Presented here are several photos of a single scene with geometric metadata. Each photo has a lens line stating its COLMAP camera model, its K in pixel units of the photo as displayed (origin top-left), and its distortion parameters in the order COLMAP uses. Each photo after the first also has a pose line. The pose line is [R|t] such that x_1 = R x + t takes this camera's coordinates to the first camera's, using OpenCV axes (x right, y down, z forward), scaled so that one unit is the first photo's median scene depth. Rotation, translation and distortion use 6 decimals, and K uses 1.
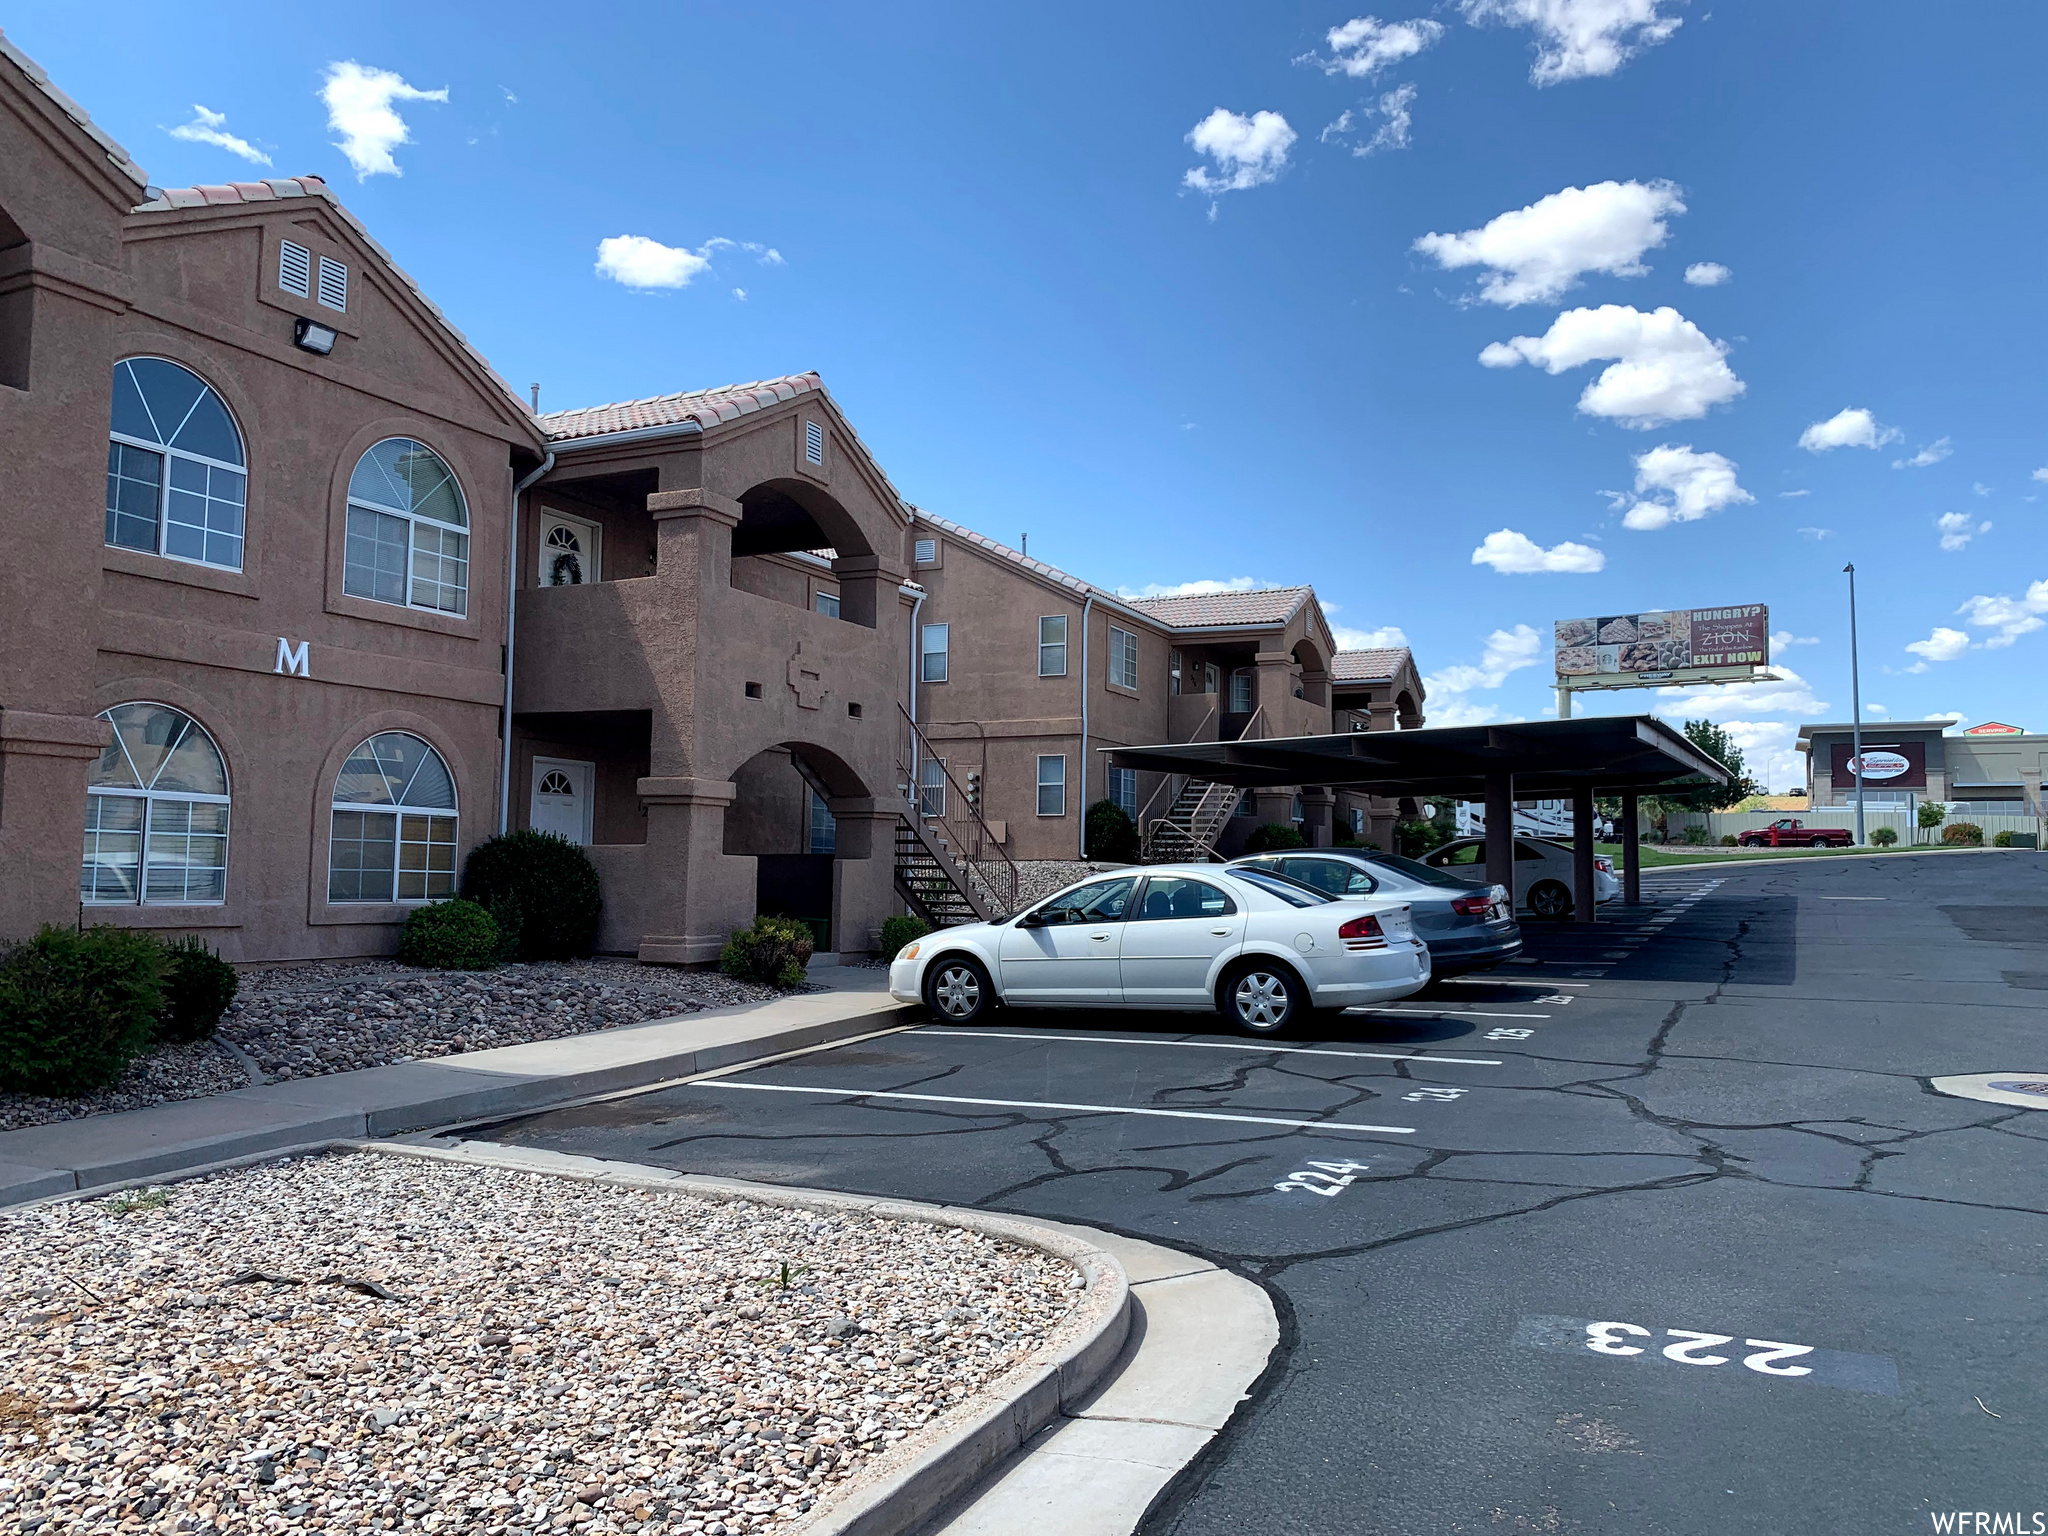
lens RADIAL K [[1549.0, 0, 1016.1], [0, 1549.0, 761.9], [0, 0, 1]] dist [-0.008259, -0.006187]
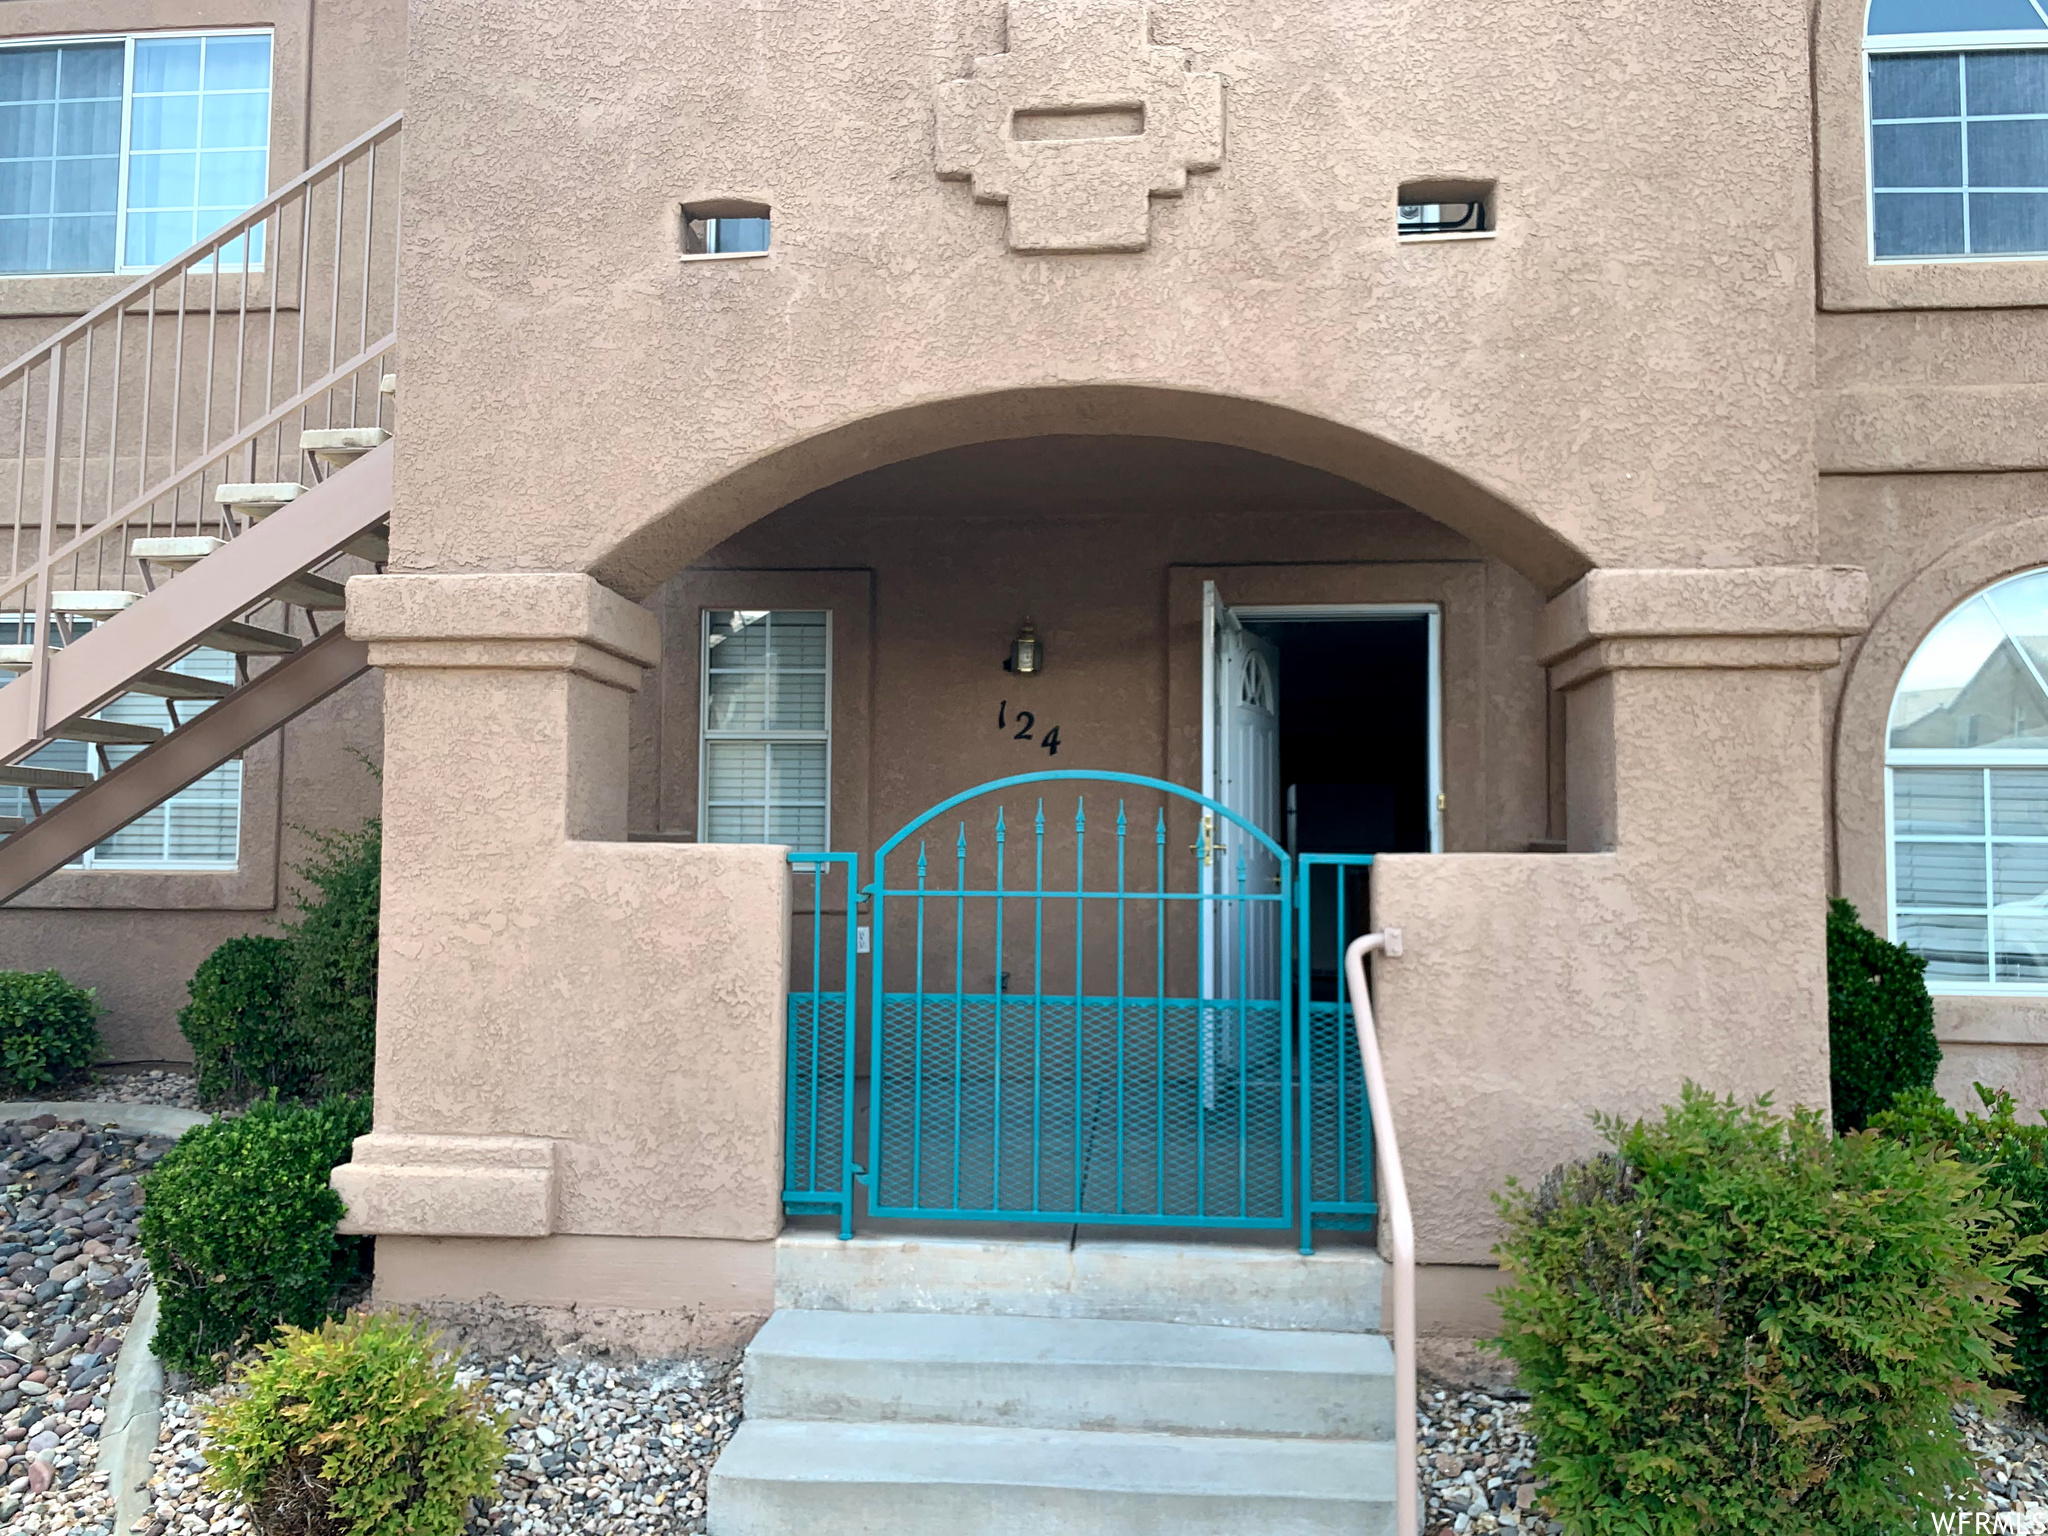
lens RADIAL K [[1551.5, 0, 1026.7], [0, 1551.5, 766.2], [0, 0, 1]] dist [0.004976, -0.031218]
pose [[0.347646, -0.071007, -0.934933, -0.306904], [0.068776, 0.996373, -0.050100, 0.030960], [0.935100, -0.046884, 0.351269, 0.688633]]
